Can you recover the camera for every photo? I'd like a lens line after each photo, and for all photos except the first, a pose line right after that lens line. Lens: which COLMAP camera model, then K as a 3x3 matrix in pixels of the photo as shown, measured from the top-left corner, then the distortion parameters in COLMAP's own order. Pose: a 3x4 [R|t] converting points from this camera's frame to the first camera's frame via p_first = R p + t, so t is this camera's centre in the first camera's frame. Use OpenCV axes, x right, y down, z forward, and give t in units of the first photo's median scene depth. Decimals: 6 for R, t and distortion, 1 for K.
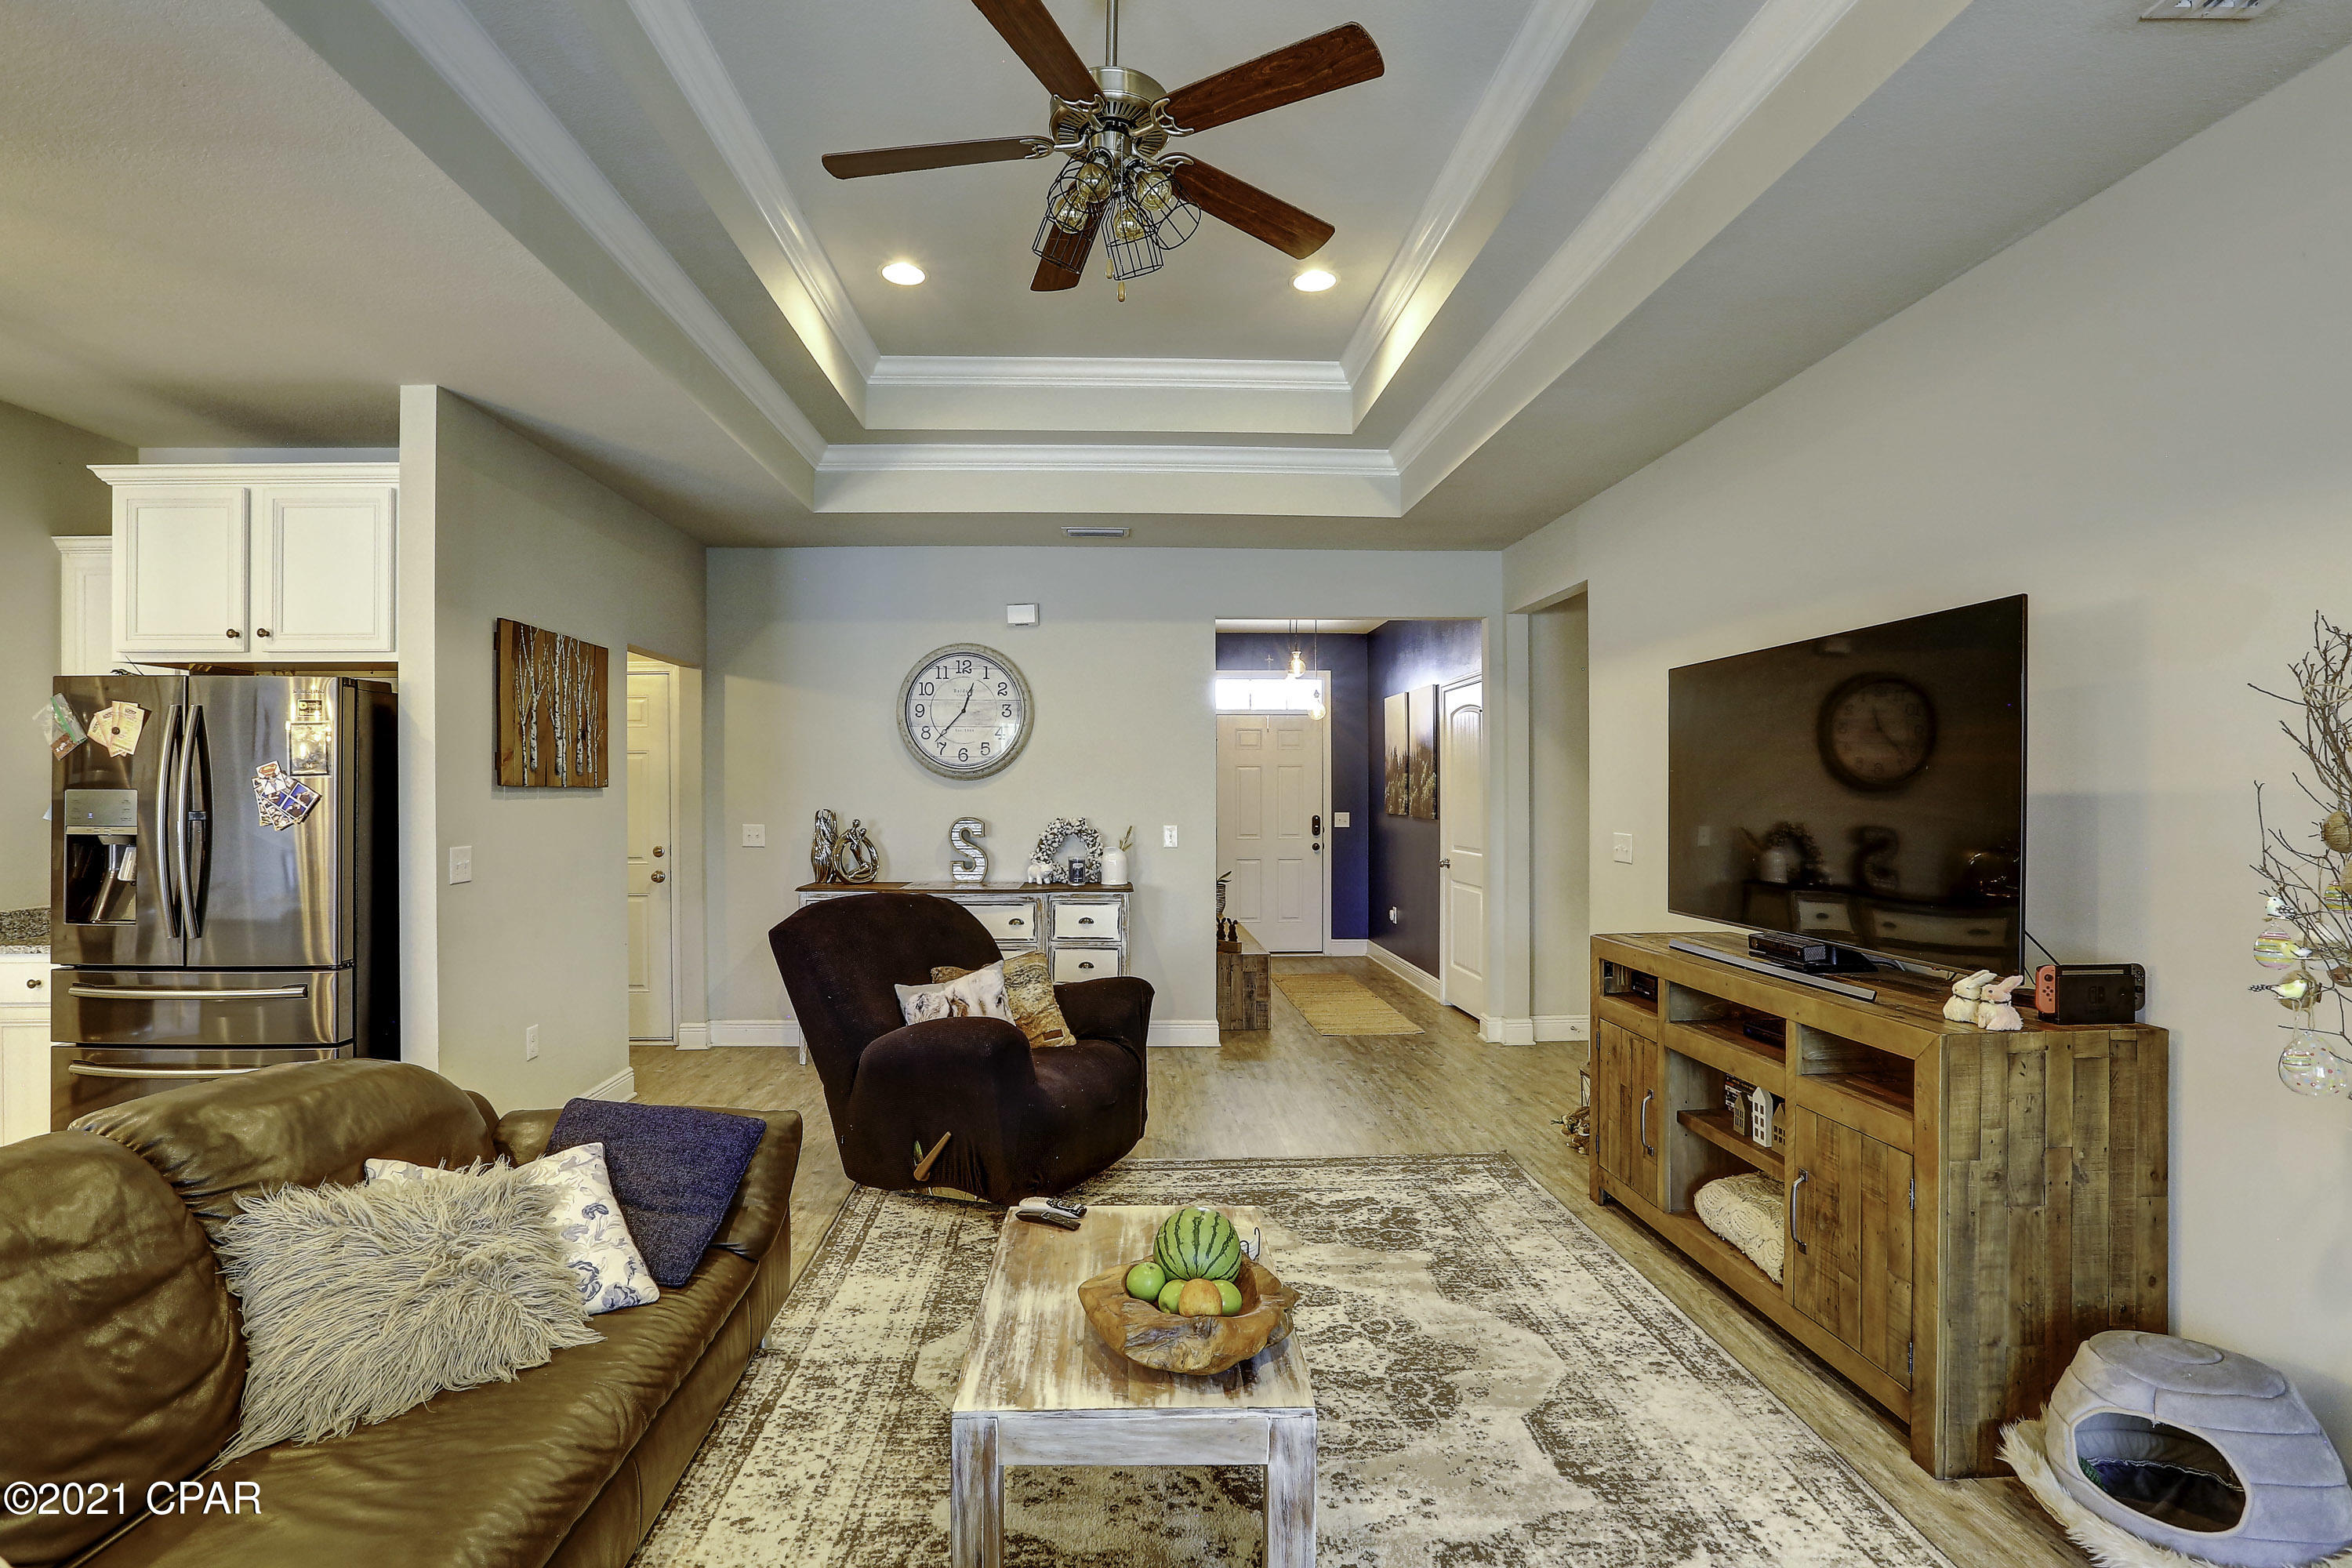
lens RADIAL K [[1113.1, 0, 1192.0], [0, 1113.1, 802.3], [0, 0, 1]] dist [-0.053695, 0.017226]
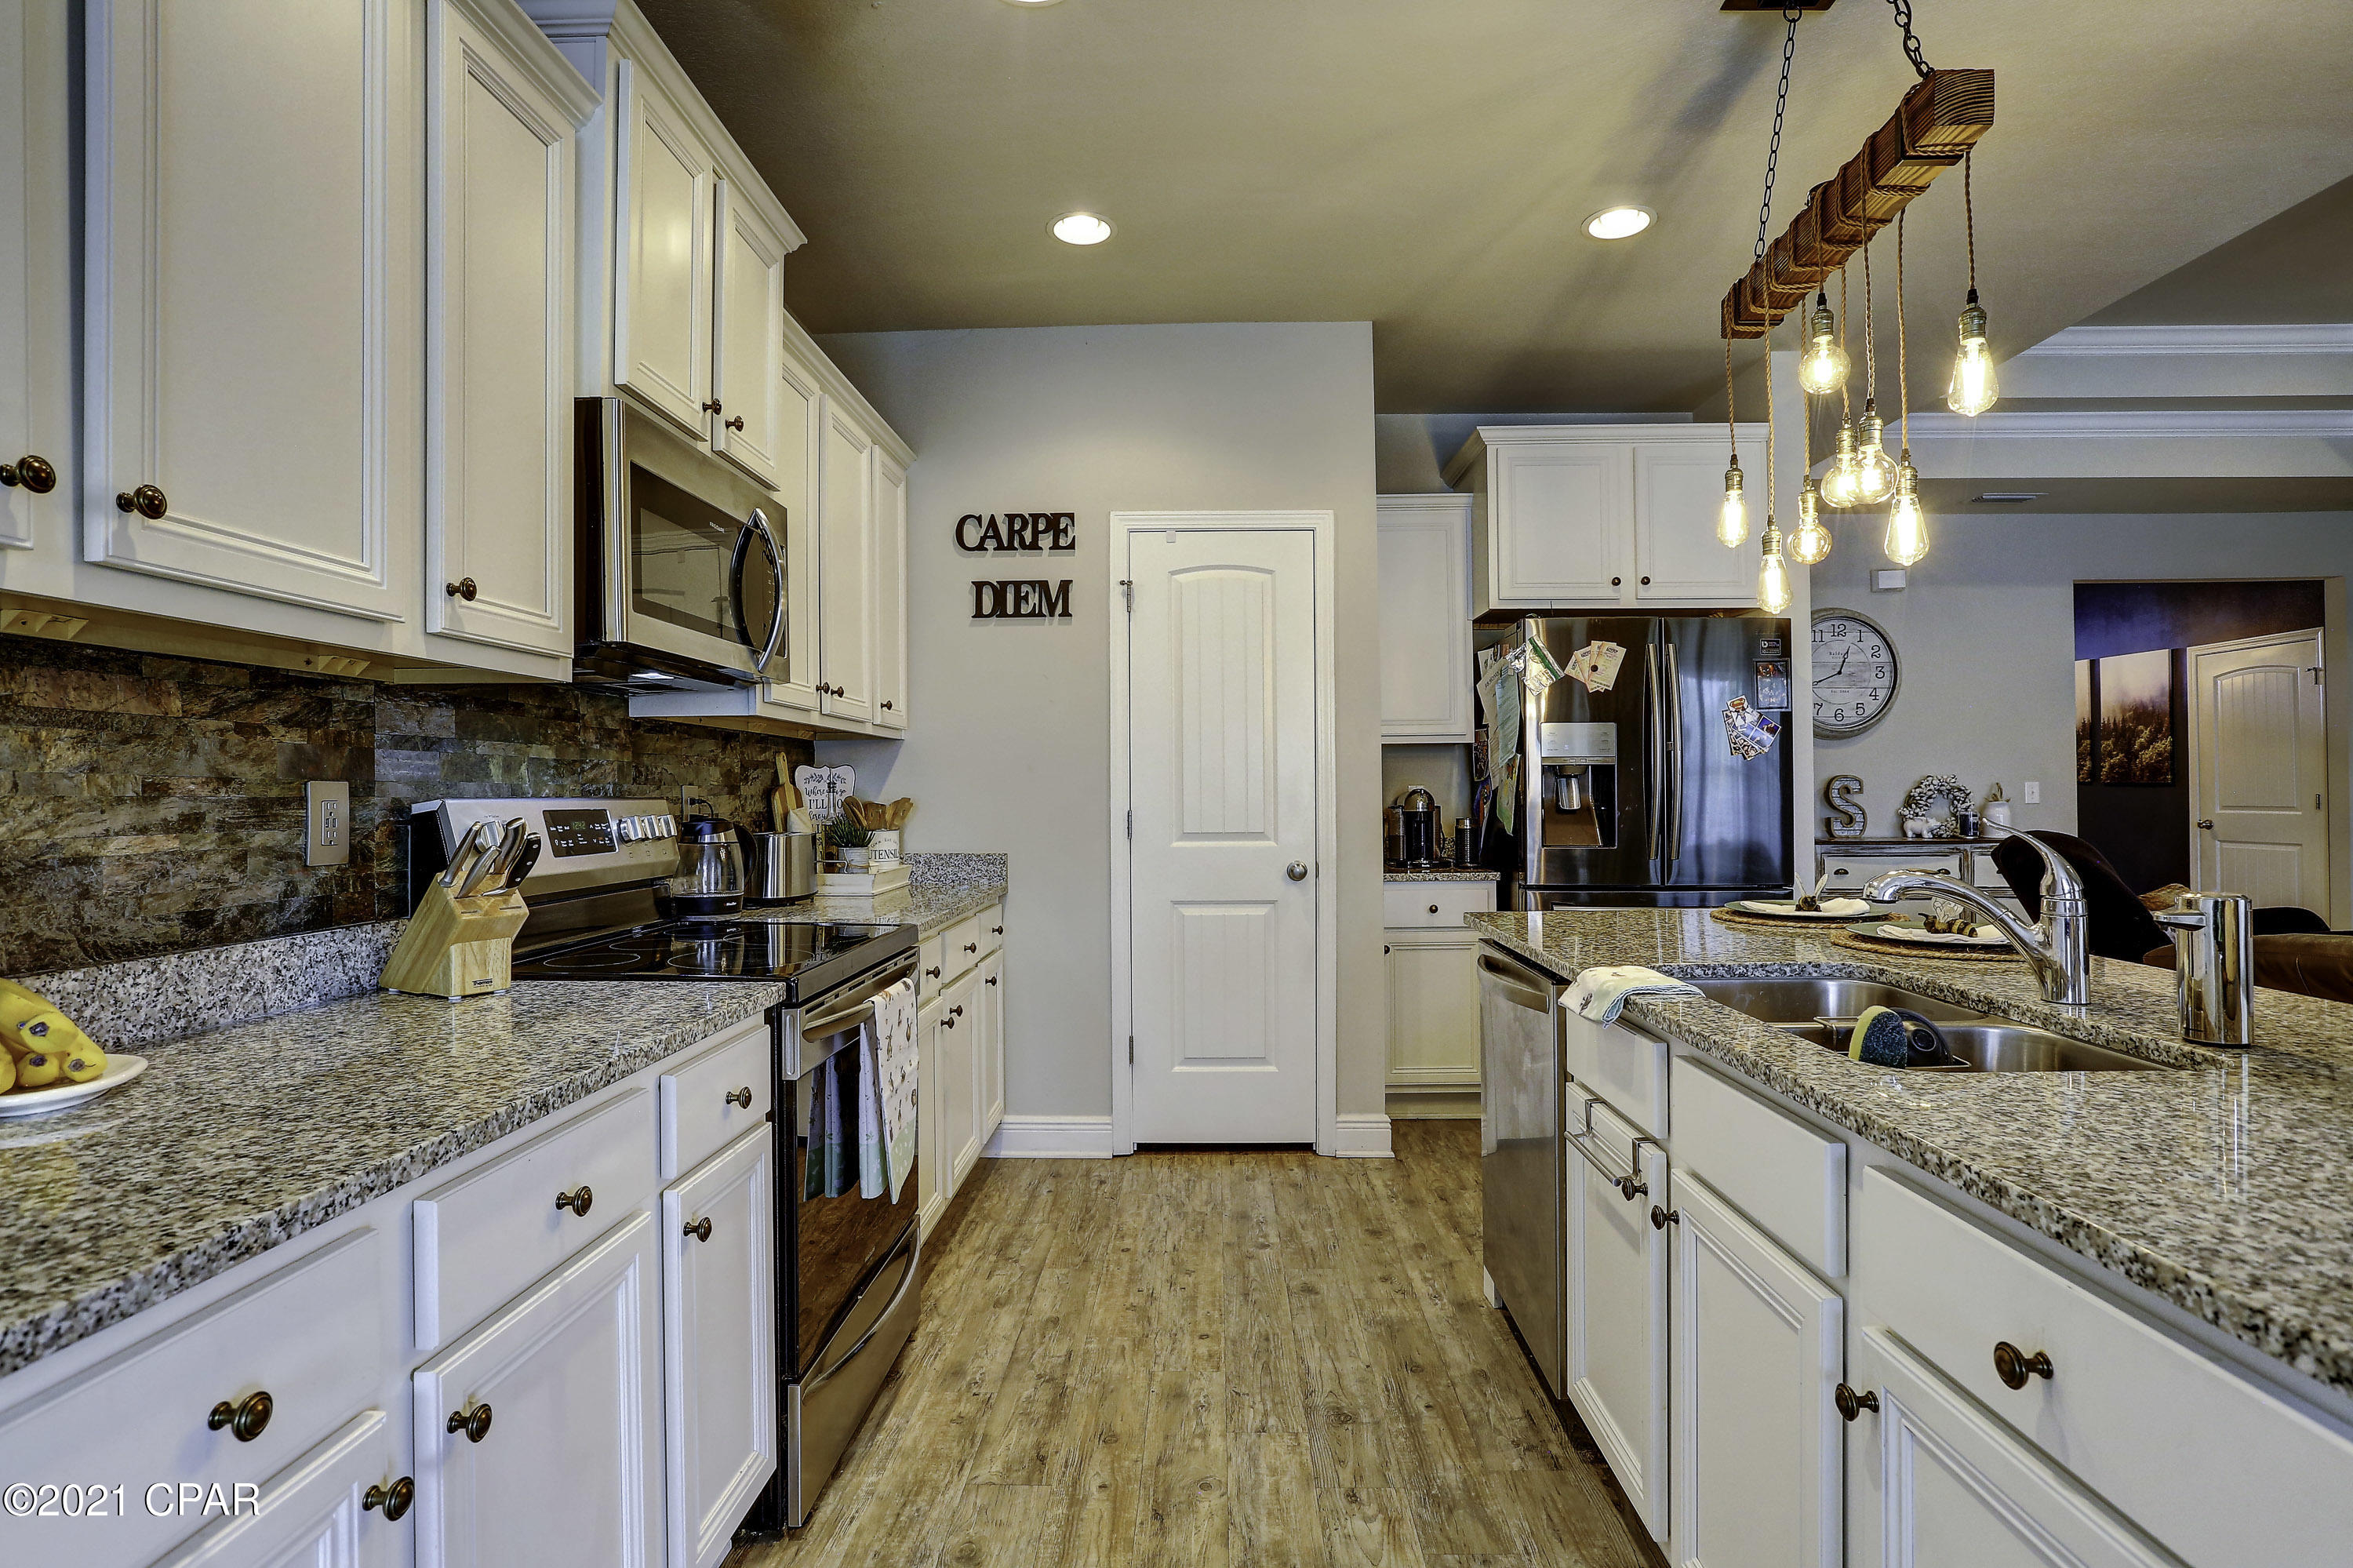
lens RADIAL K [[1168.7, 0, 1207.2], [0, 1168.7, 772.7], [0, 0, 1]] dist [-0.049775, 0.016000]
pose [[0.997431, -0.006314, -0.071349, -1.029970], [0.004461, 0.999650, -0.026088, 0.052331], [0.071489, 0.025702, 0.997110, -0.146369]]
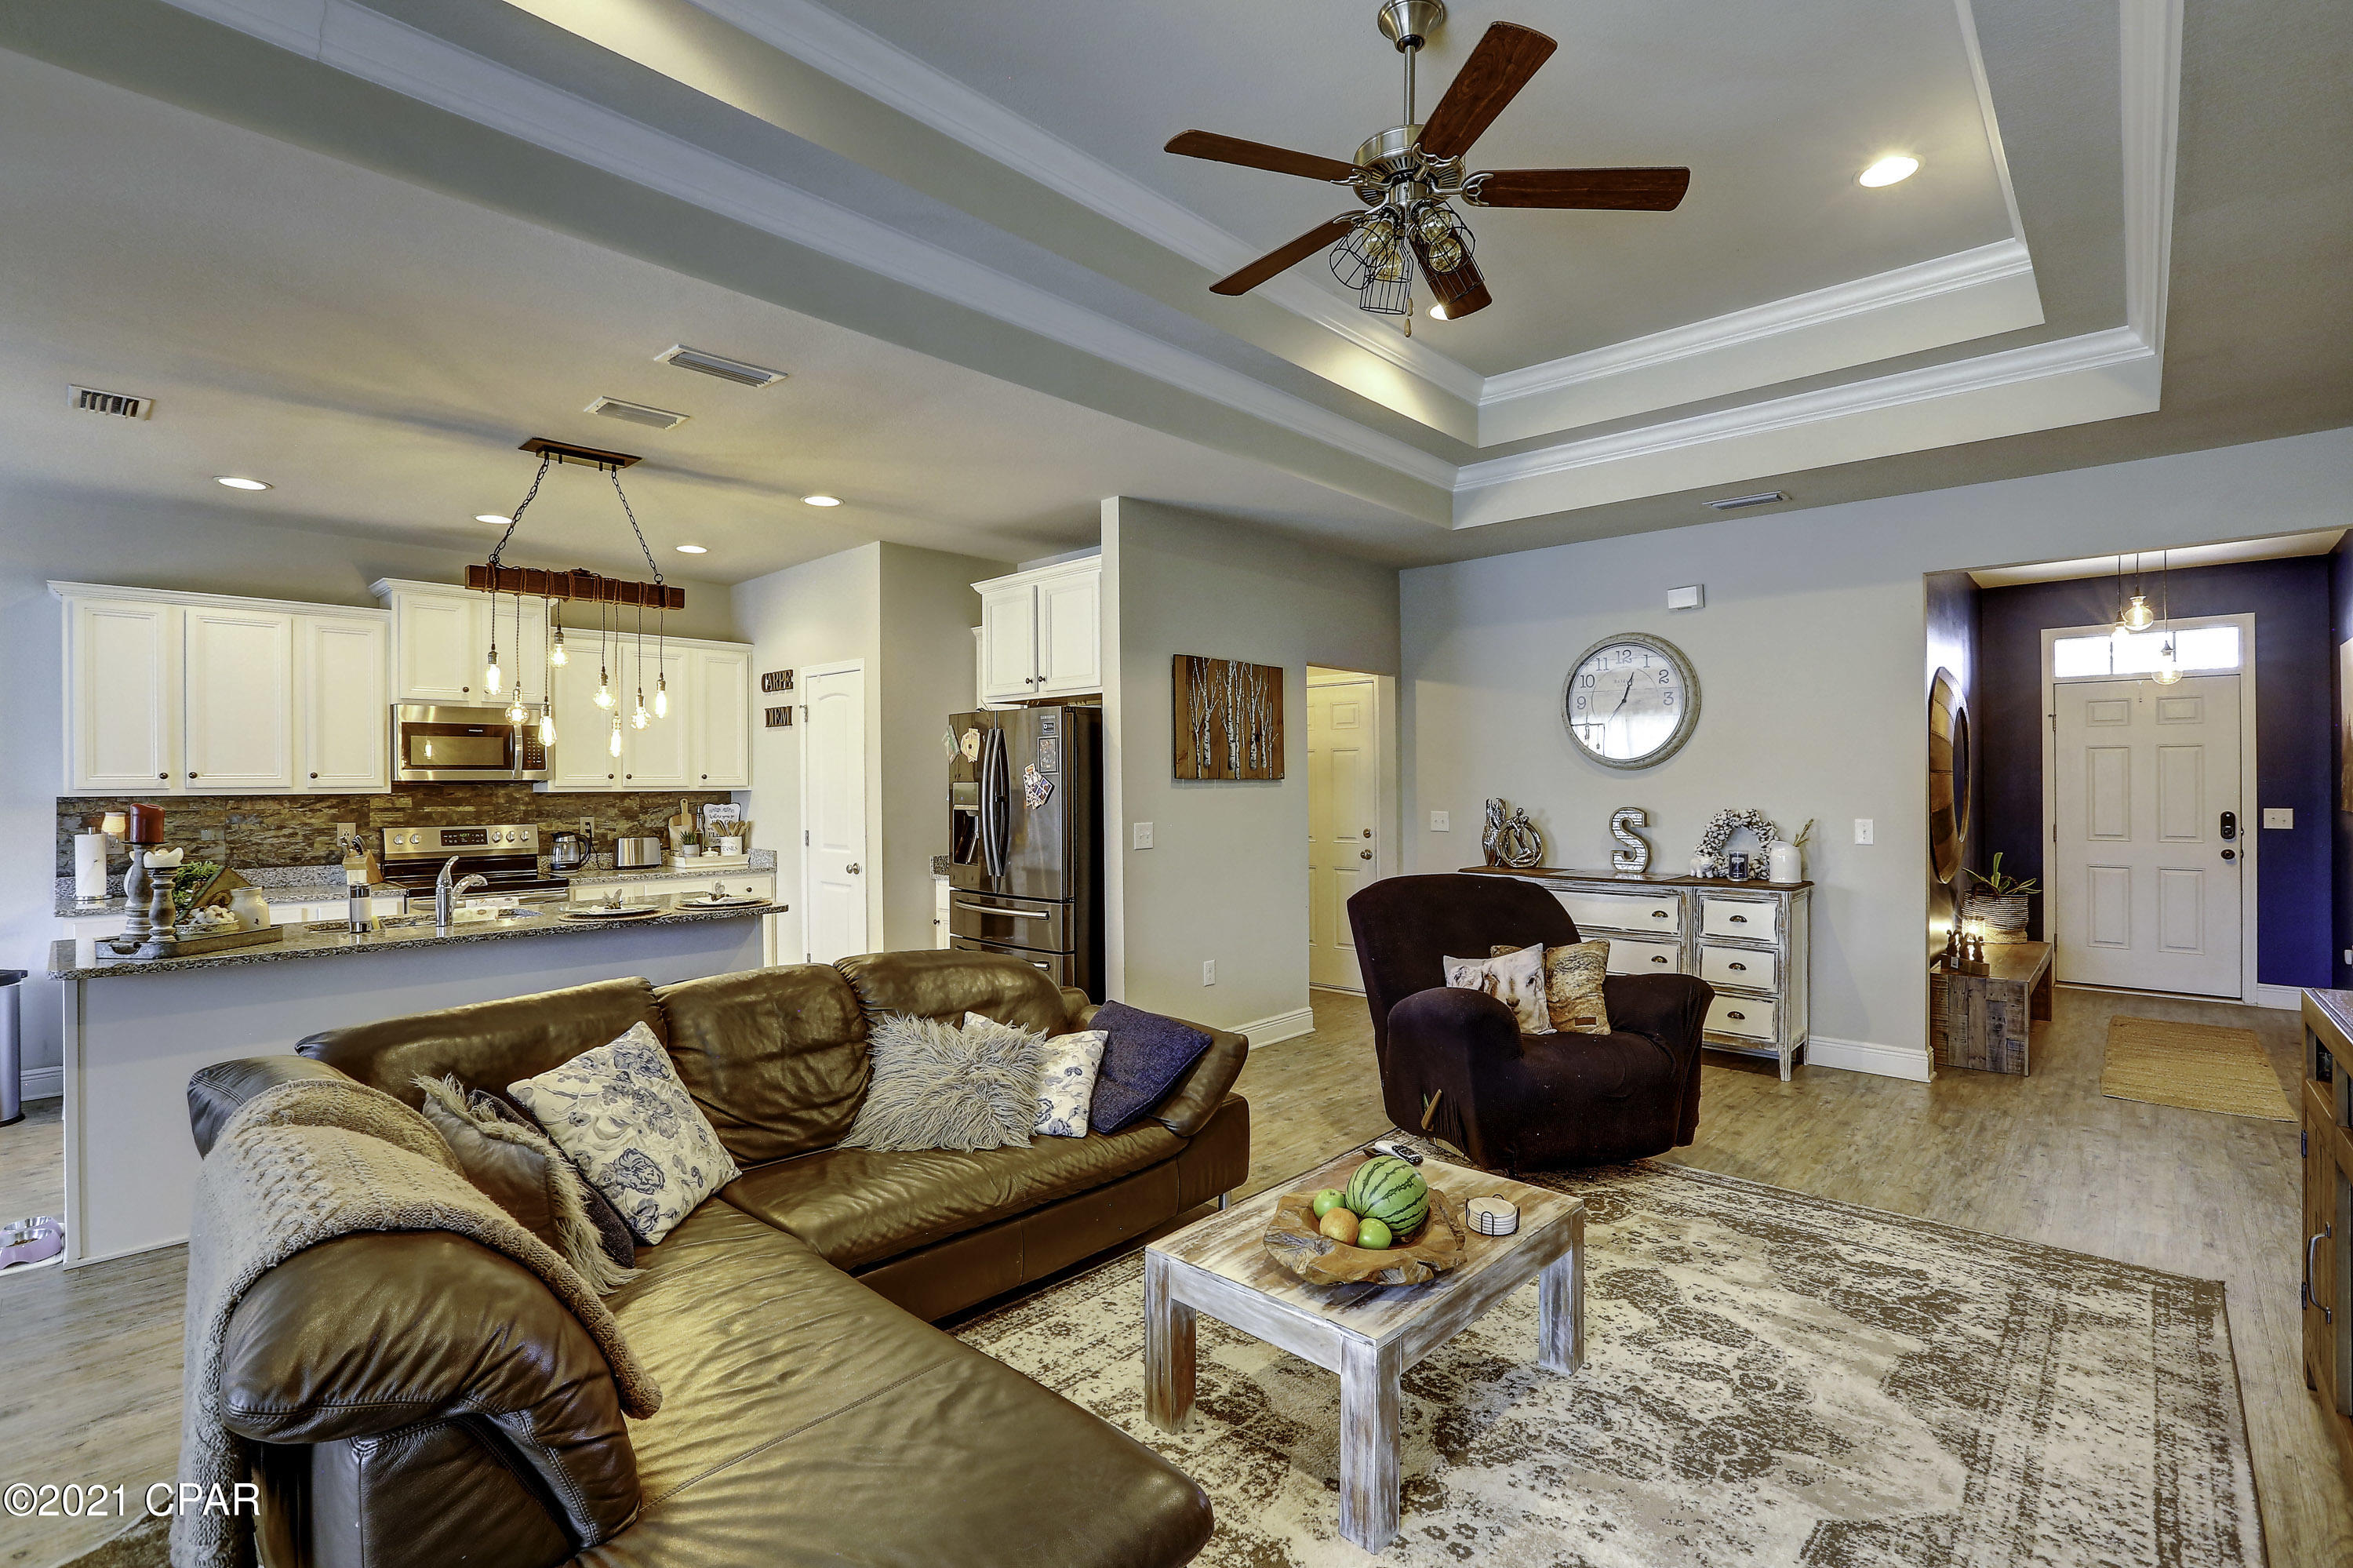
lens RADIAL K [[1113.7, 0, 1191.3], [0, 1113.7, 794.9], [0, 0, 1]] dist [-0.053695, 0.017226]
pose [[0.696833, 0.003776, -0.717223, 0.356415], [-0.002439, 0.999993, 0.002895, 0.001487], [0.717229, -0.000268, 0.696837, 0.046154]]
